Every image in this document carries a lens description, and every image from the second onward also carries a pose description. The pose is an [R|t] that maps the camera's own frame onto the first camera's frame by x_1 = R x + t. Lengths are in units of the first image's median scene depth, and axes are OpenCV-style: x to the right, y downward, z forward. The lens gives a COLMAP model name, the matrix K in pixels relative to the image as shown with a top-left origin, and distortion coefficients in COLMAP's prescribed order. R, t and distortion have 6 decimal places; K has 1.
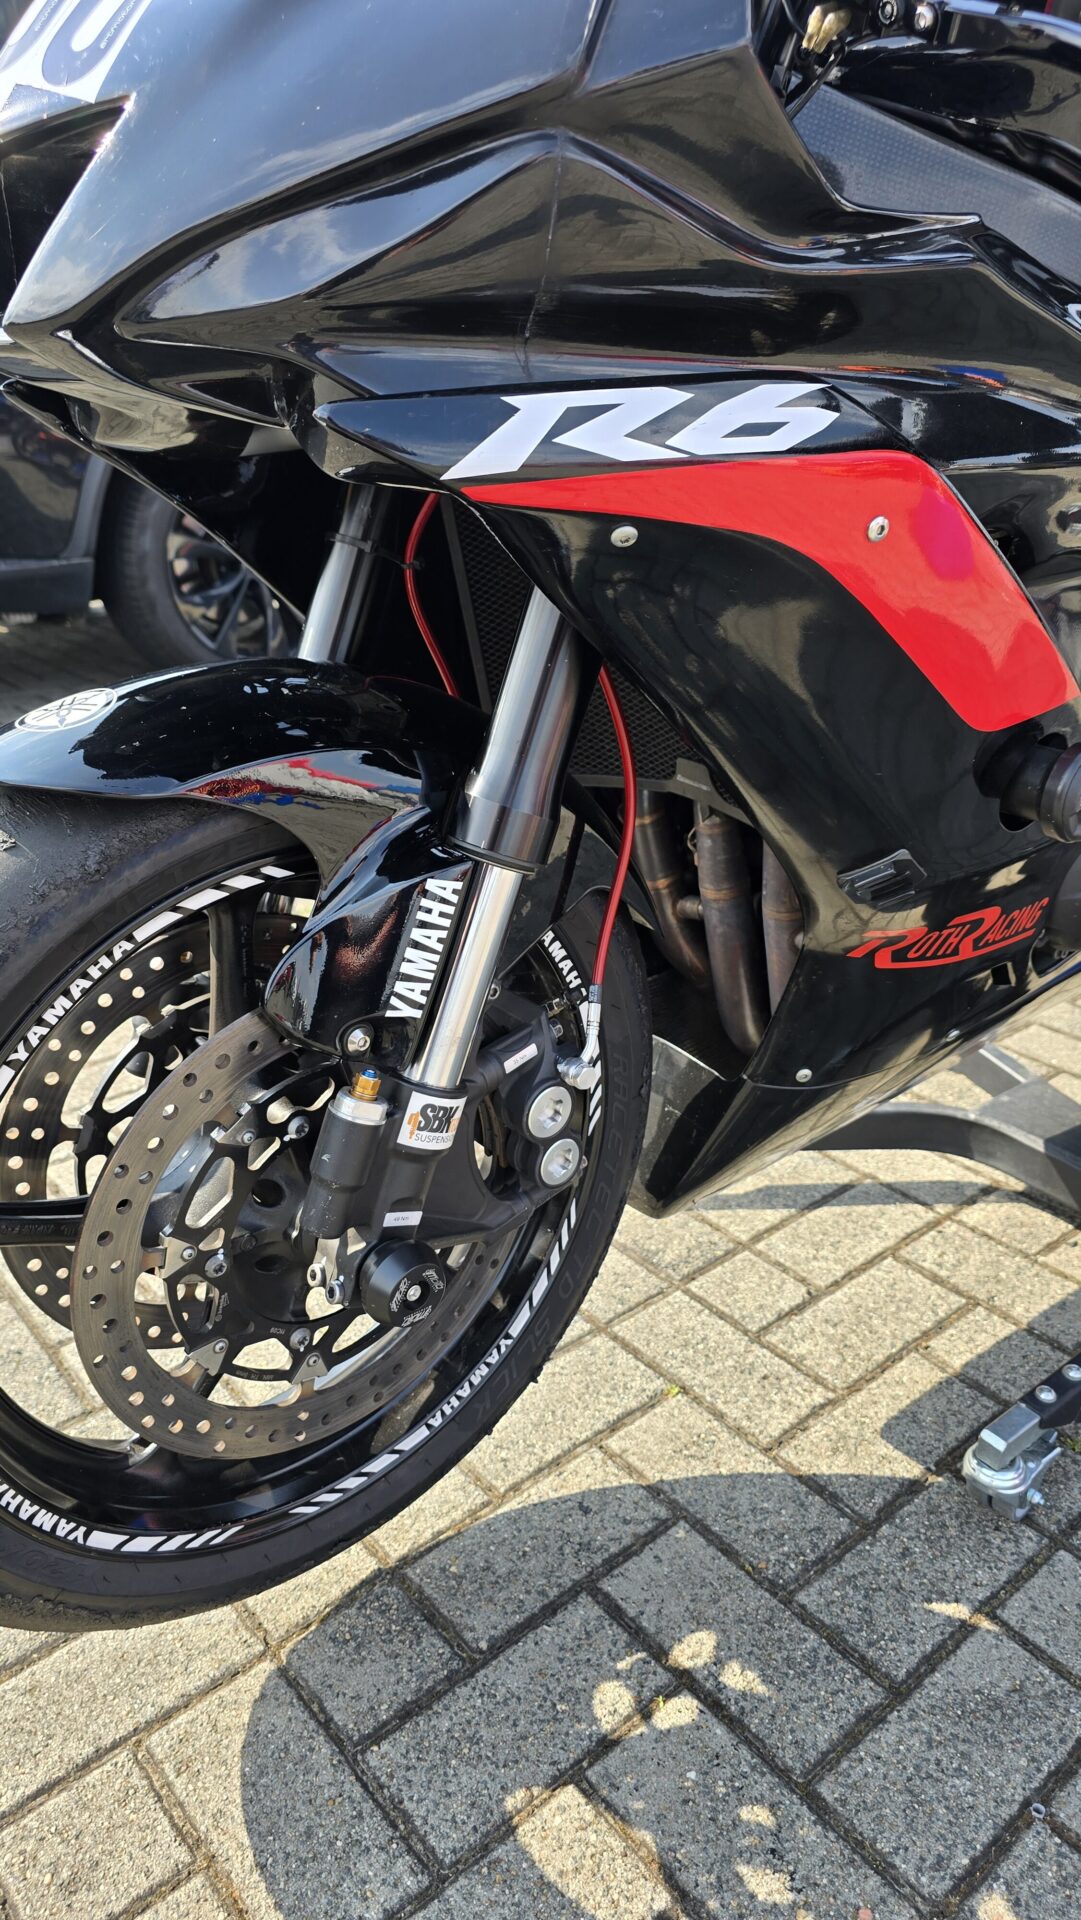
lens RADIAL K [[1296.5, 0, 532.3], [0, 1296.5, 963.6], [0, 0, 1]] dist [0.062562, -0.081277]
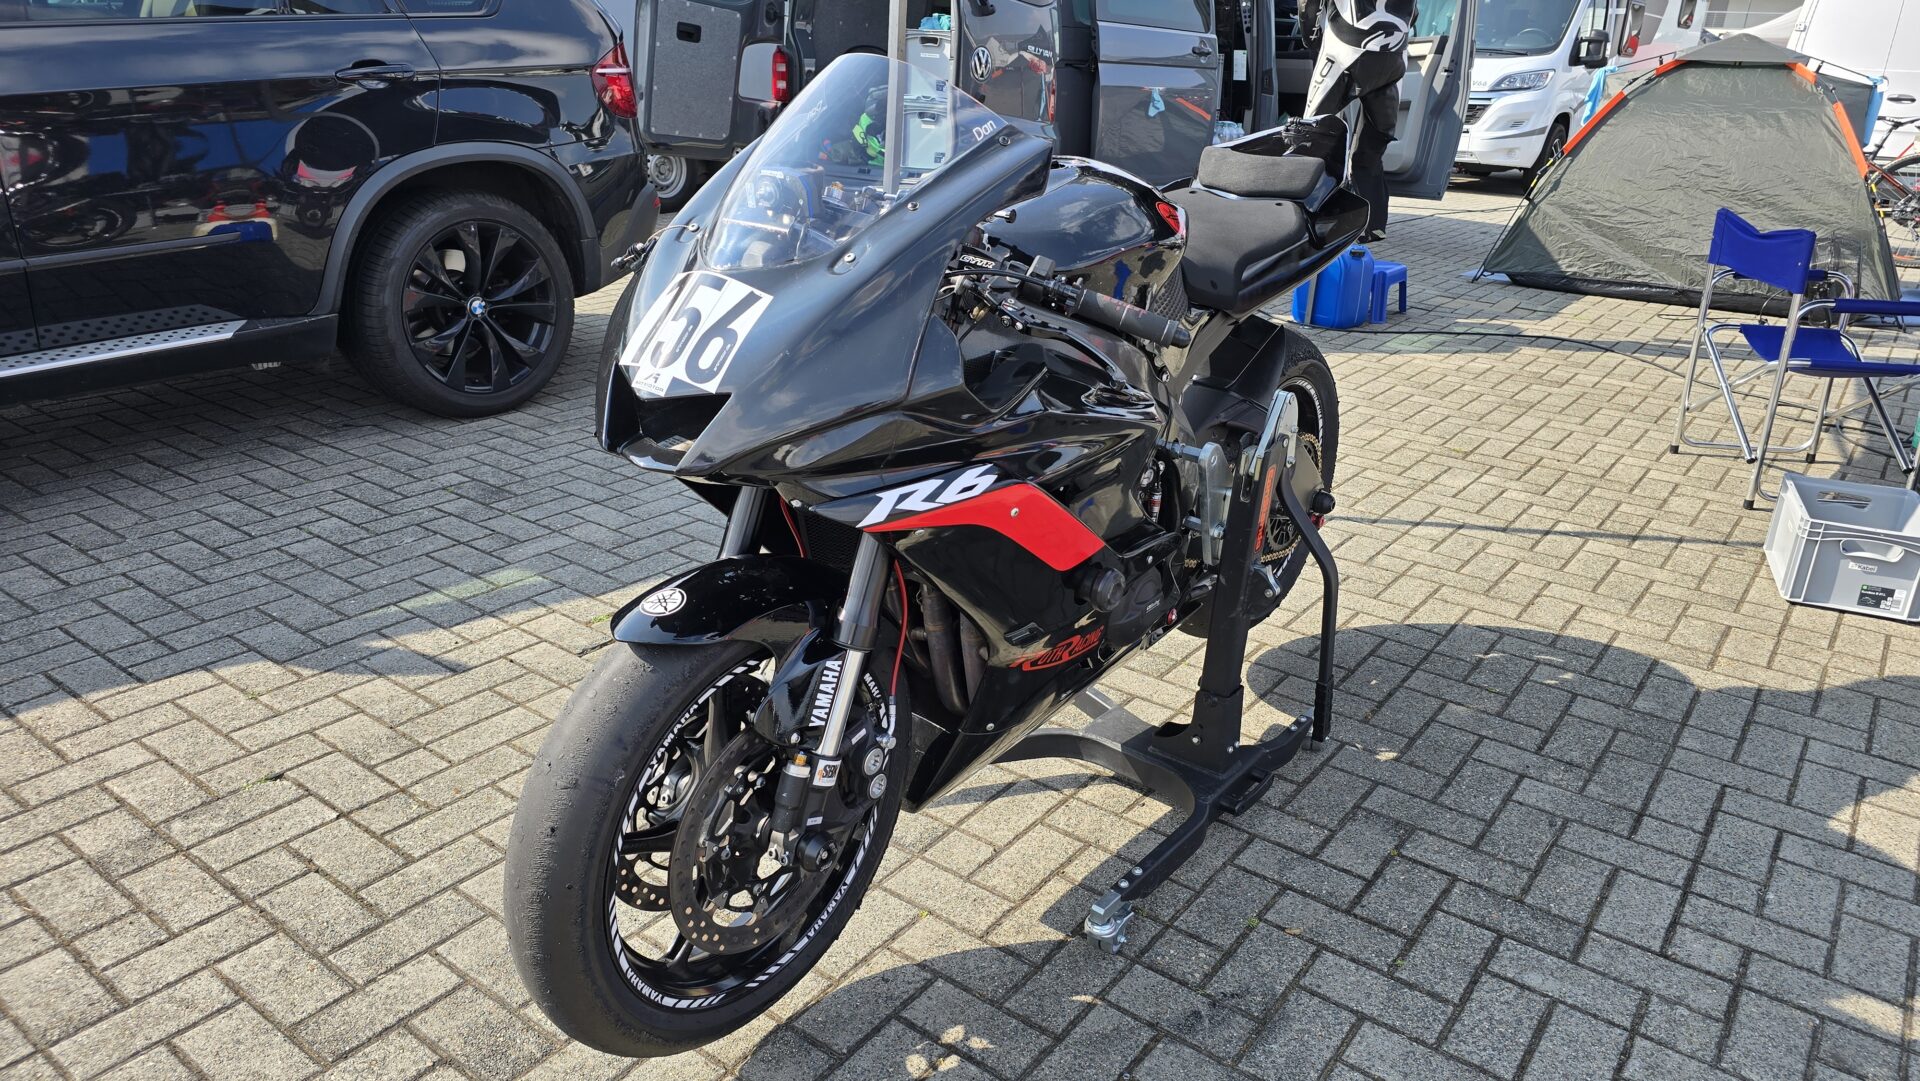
lens RADIAL K [[1296.5, 0, 960.0], [0, 1296.5, 540.5], [0, 0, 1]] dist [0.062562, -0.081277]
pose [[0.973014, -0.060790, 0.222594, -0.236298], [0.067858, 0.997401, -0.024237, -0.141226], [-0.220542, 0.038687, 0.974610, -0.836973]]
